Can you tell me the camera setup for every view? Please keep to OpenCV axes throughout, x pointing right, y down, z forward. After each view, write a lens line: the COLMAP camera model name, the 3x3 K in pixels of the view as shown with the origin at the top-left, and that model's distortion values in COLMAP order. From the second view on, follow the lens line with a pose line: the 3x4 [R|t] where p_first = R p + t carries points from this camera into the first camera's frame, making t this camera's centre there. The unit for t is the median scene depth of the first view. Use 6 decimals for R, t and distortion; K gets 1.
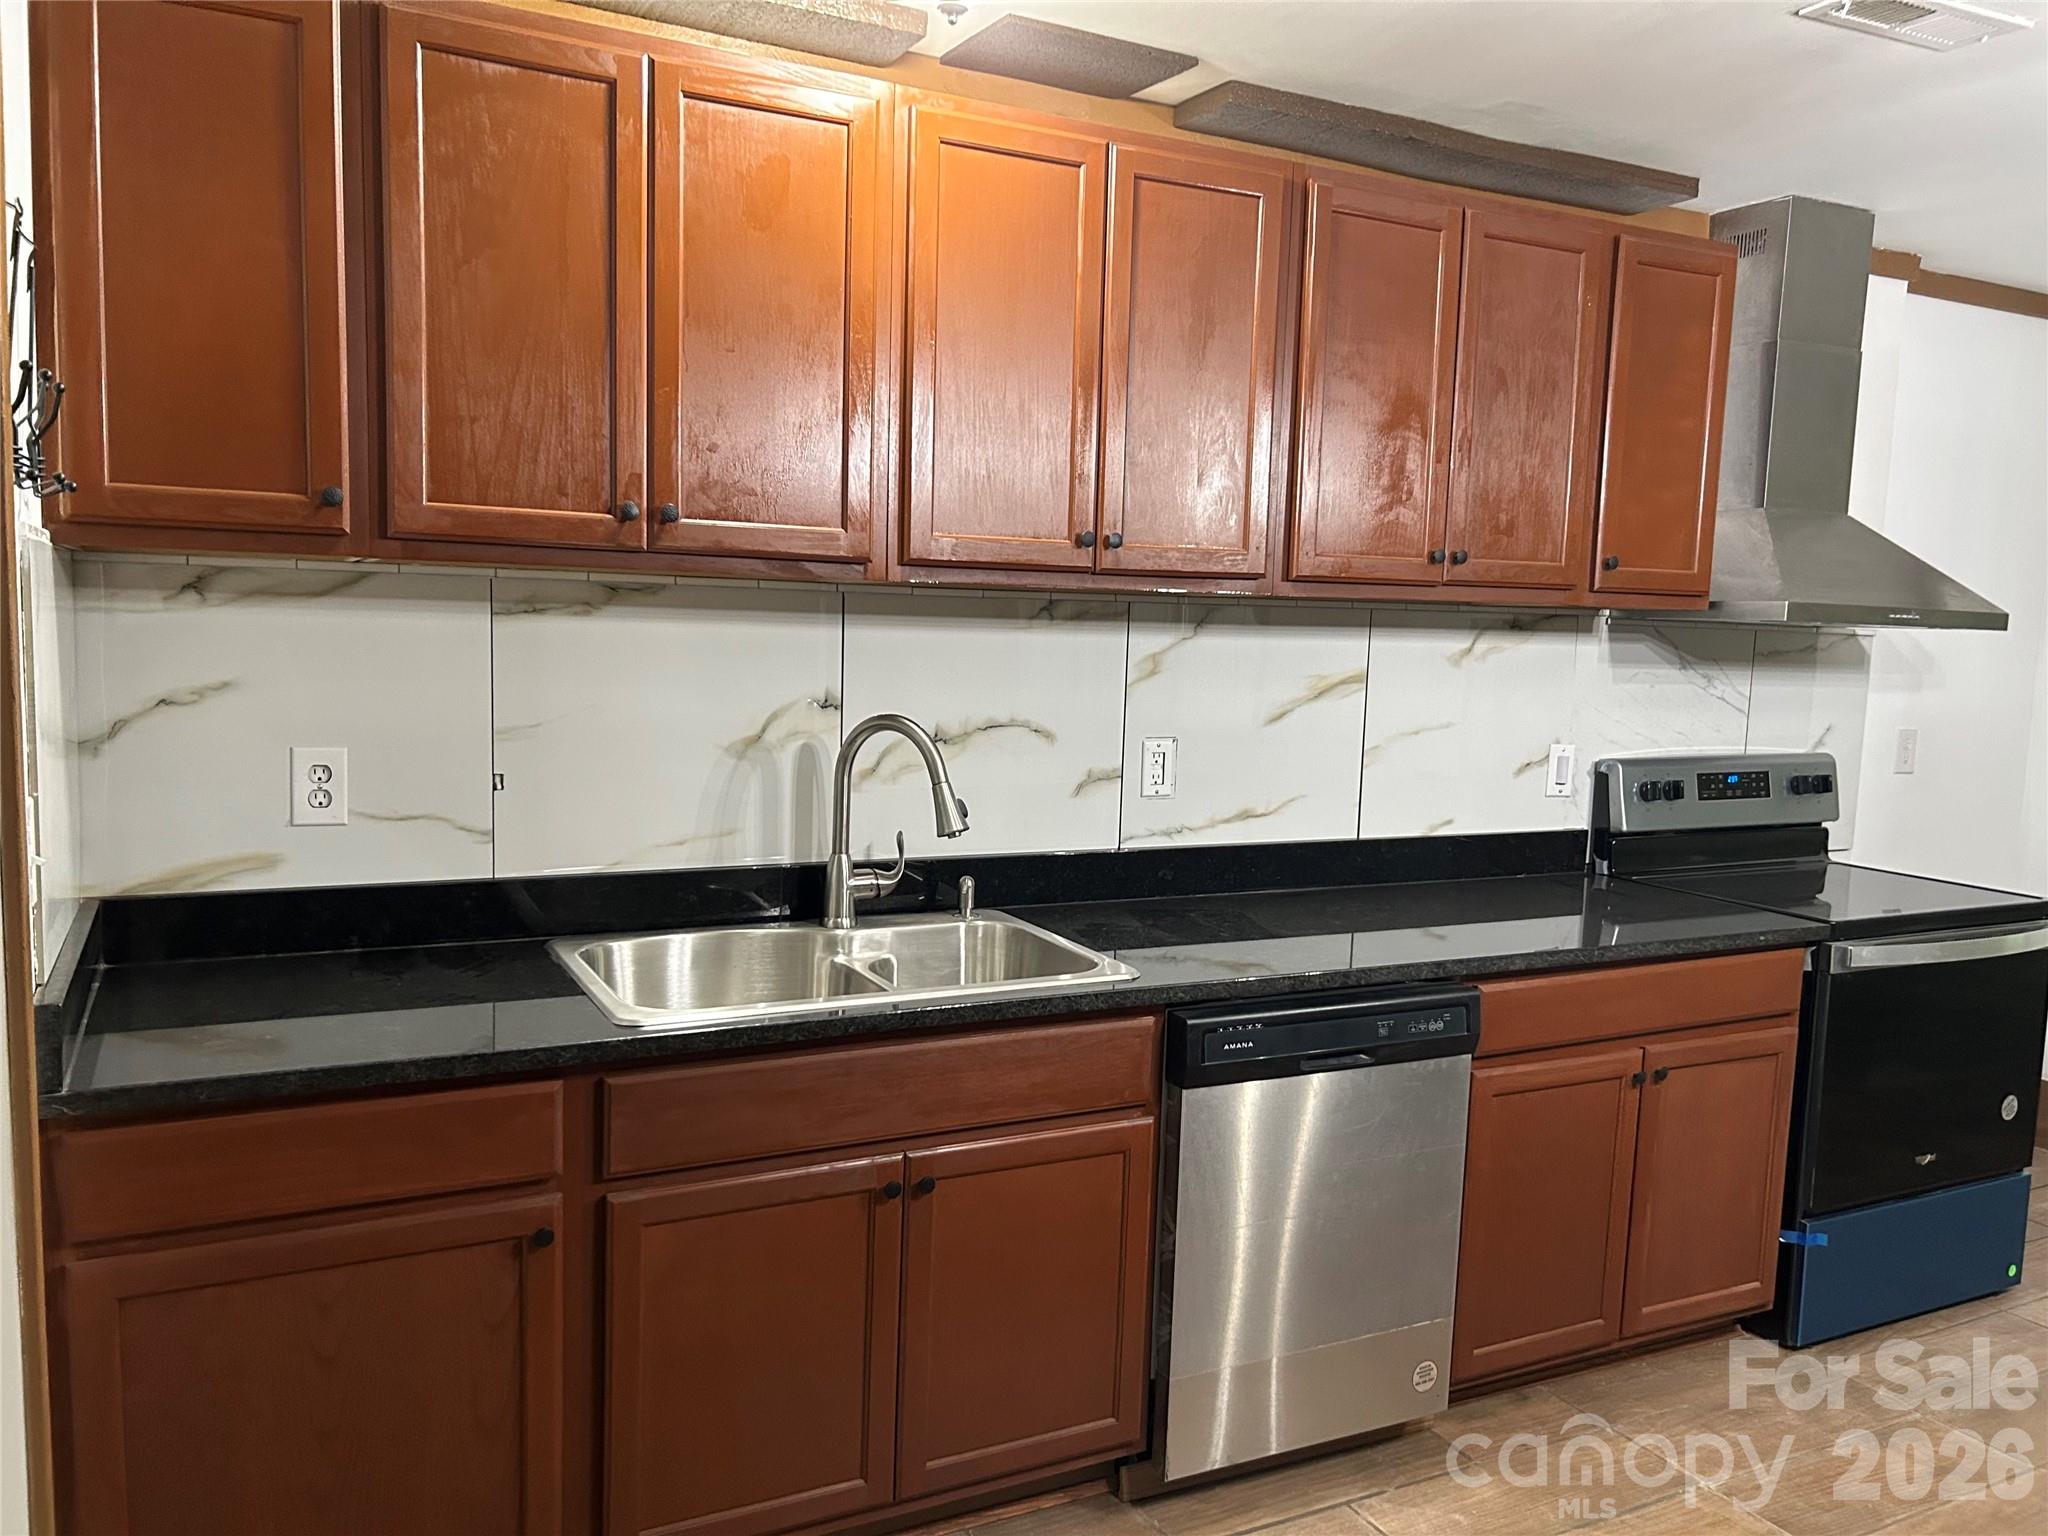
lens RADIAL K [[1540.8, 0, 1015.8], [0, 1540.8, 782.8], [0, 0, 1]] dist [0.048444, -0.056262]
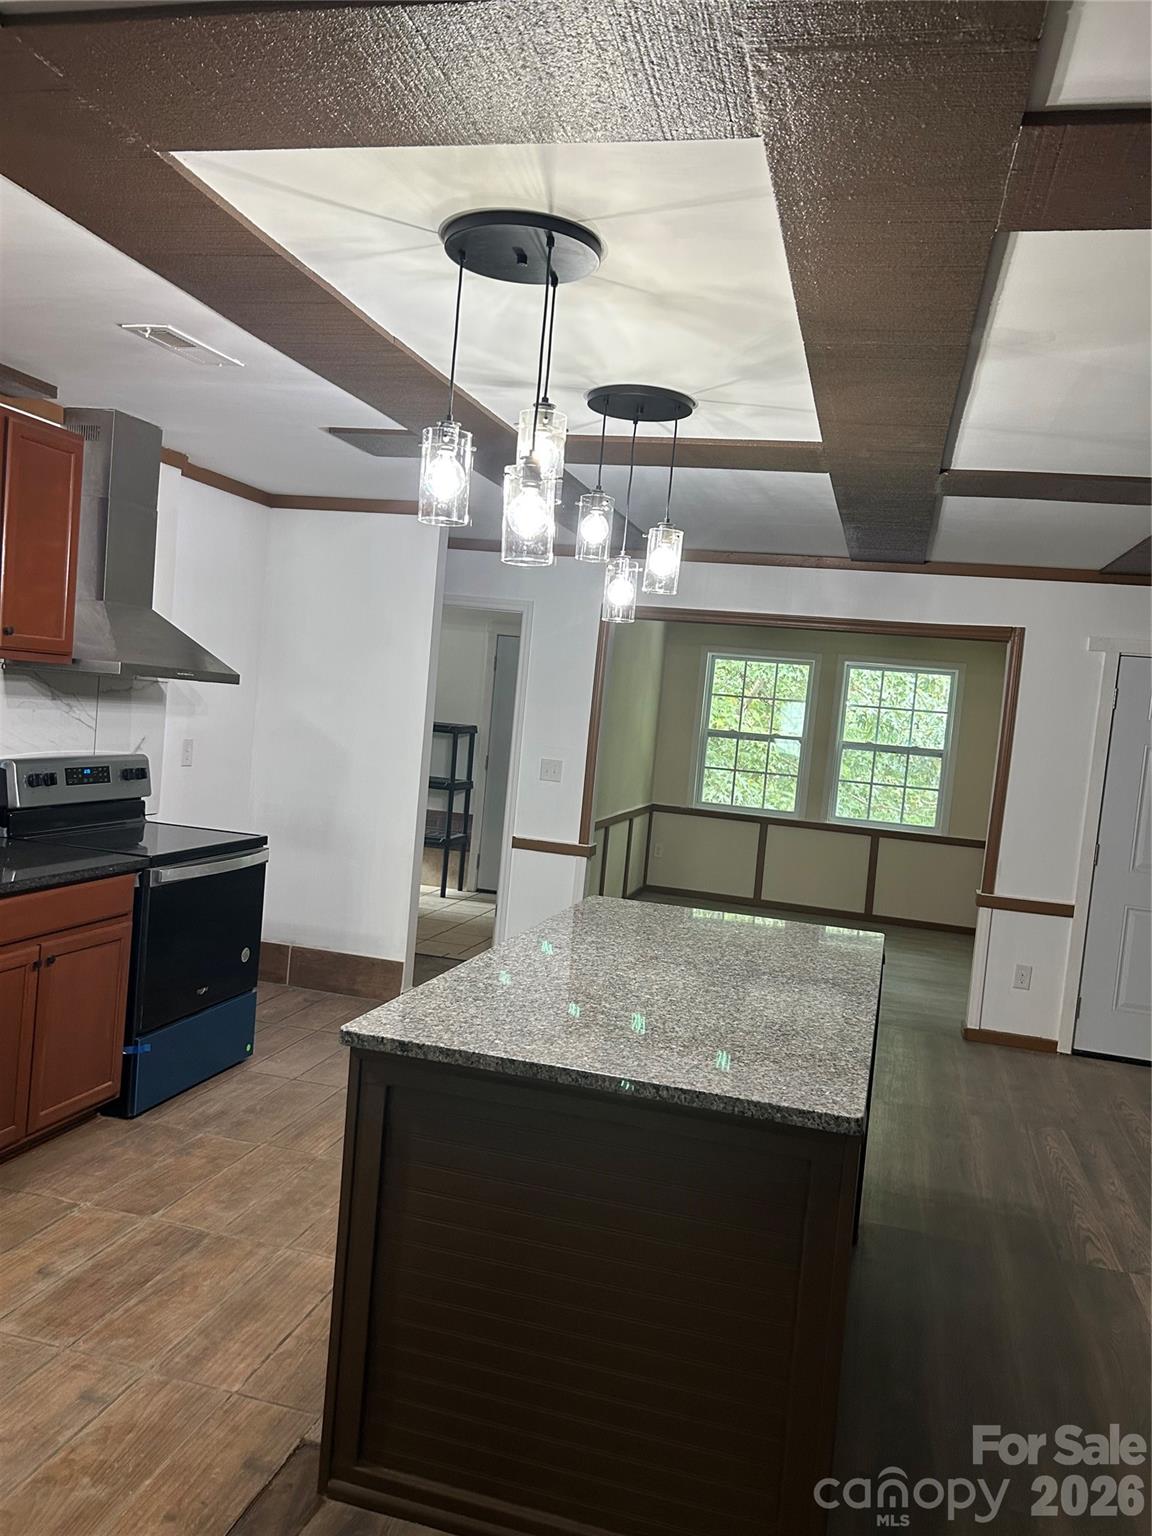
lens RADIAL K [[1155.6, 0, 573.9], [0, 1155.6, 776.6], [0, 0, 1]] dist [0.048444, -0.056262]
pose [[0.663811, -0.019411, 0.747648, -0.096501], [0.016318, 0.999801, 0.011470, -0.002845], [-0.747722, 0.004586, 0.663996, -0.156952]]
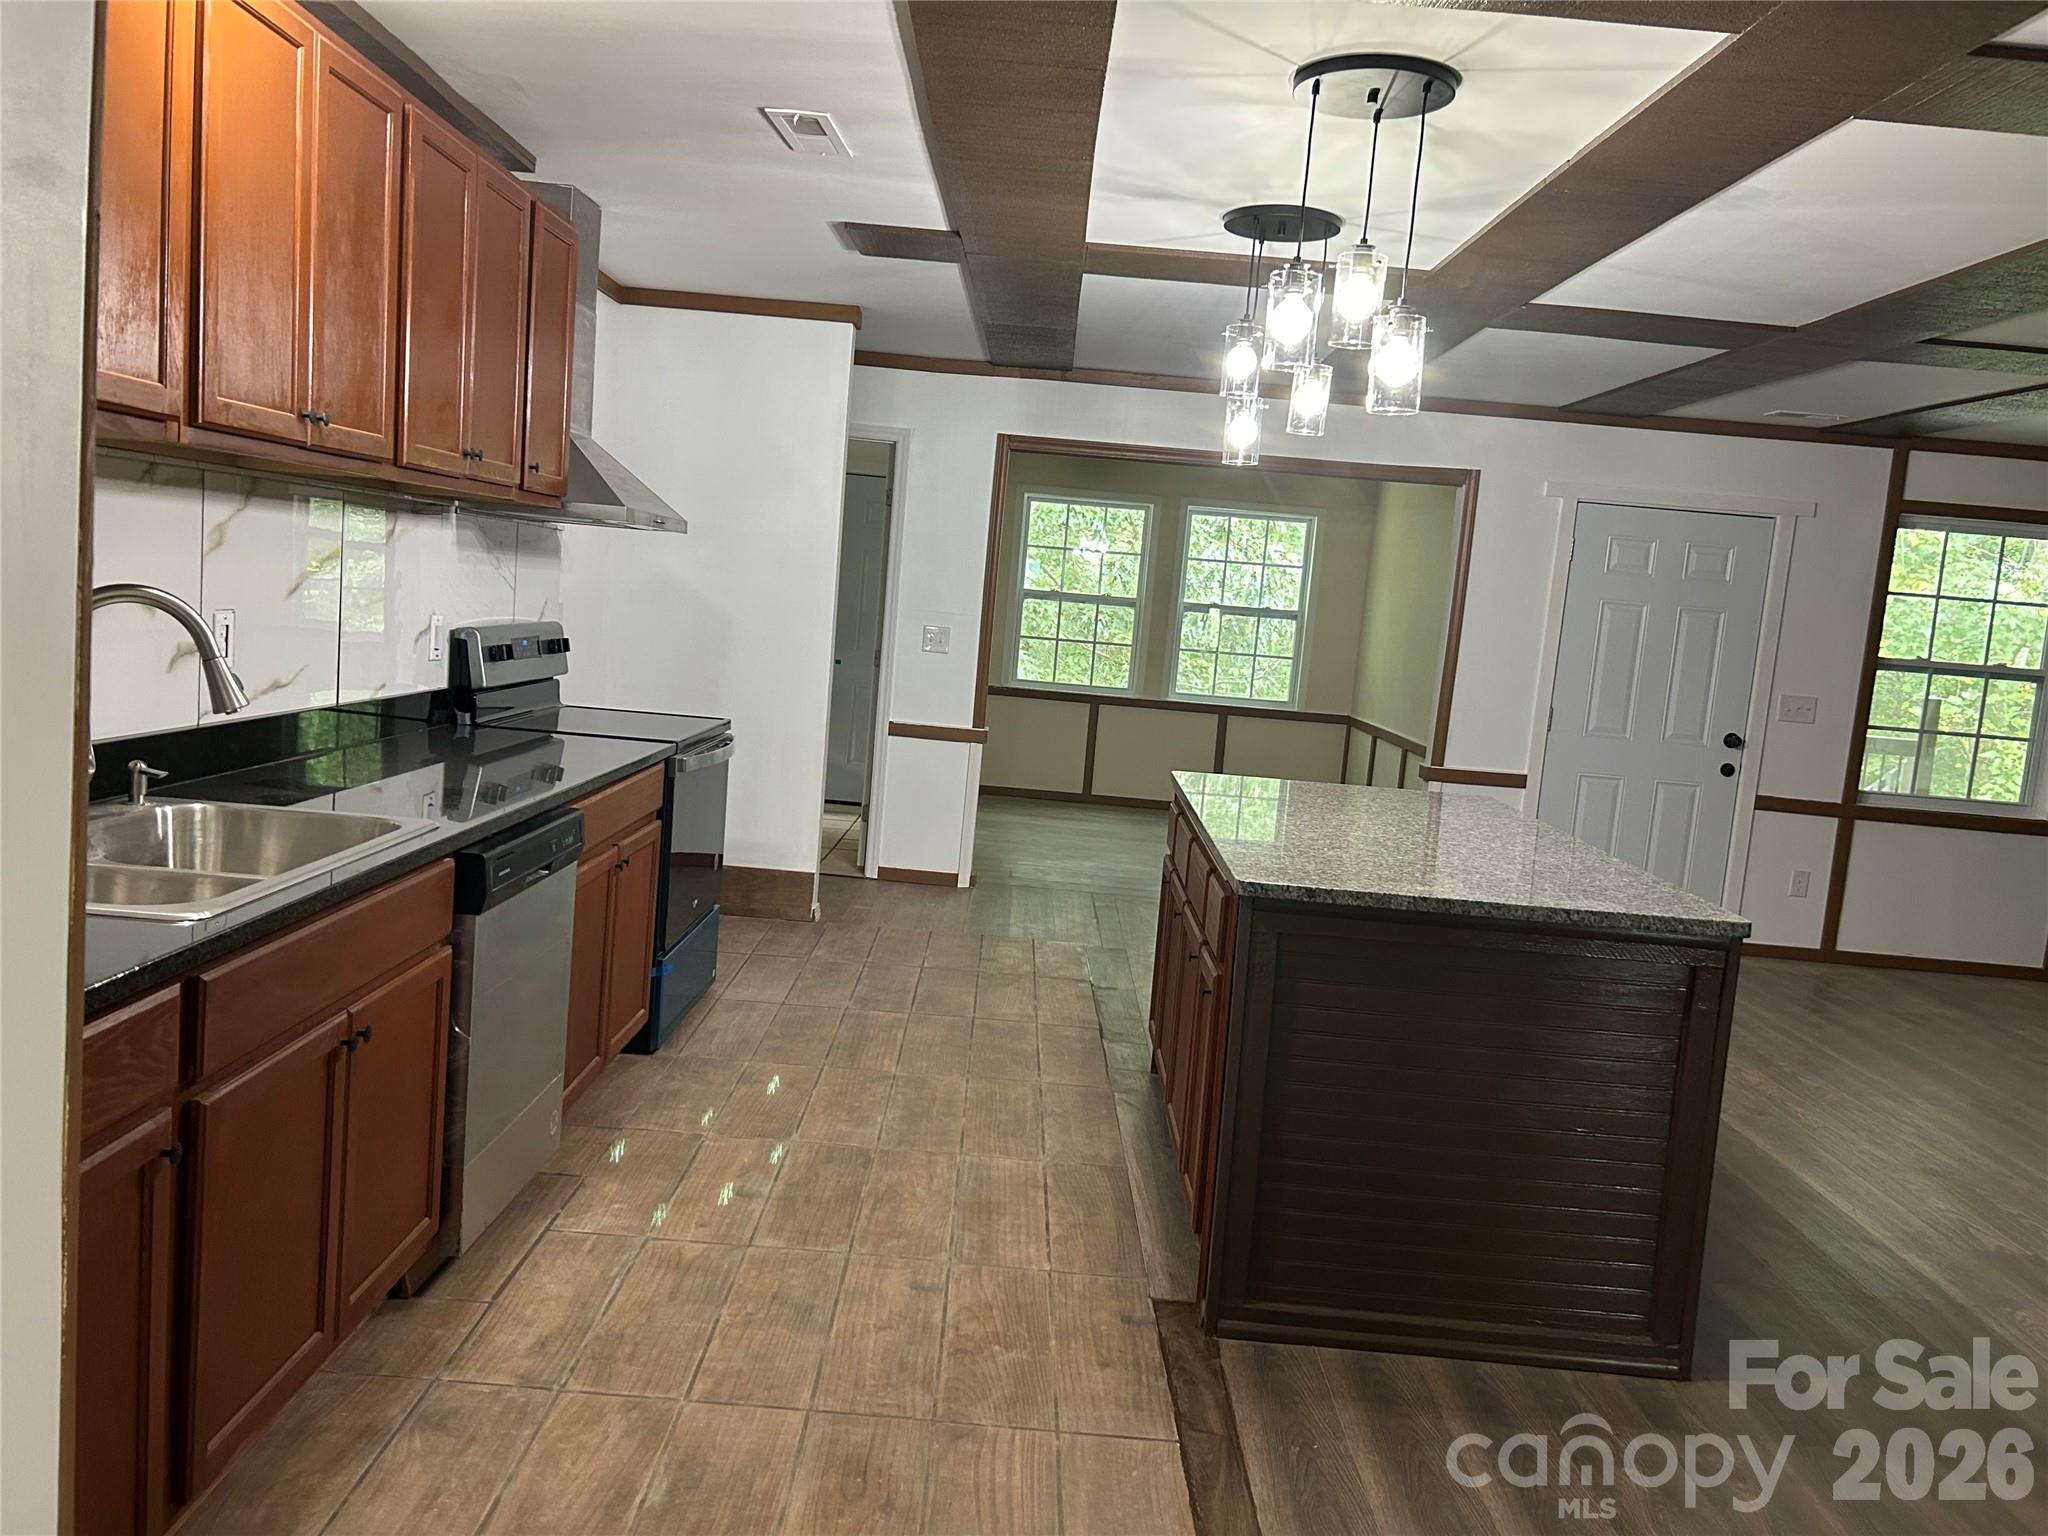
lens RADIAL K [[1540.8, 0, 1006.4], [0, 1540.8, 769.7], [0, 0, 1]] dist [0.048444, -0.056262]
pose [[0.462802, -0.094425, 0.881418, -0.513765], [0.030929, 0.995425, 0.090398, -0.001490], [-0.885922, -0.014575, 0.463605, 0.082052]]
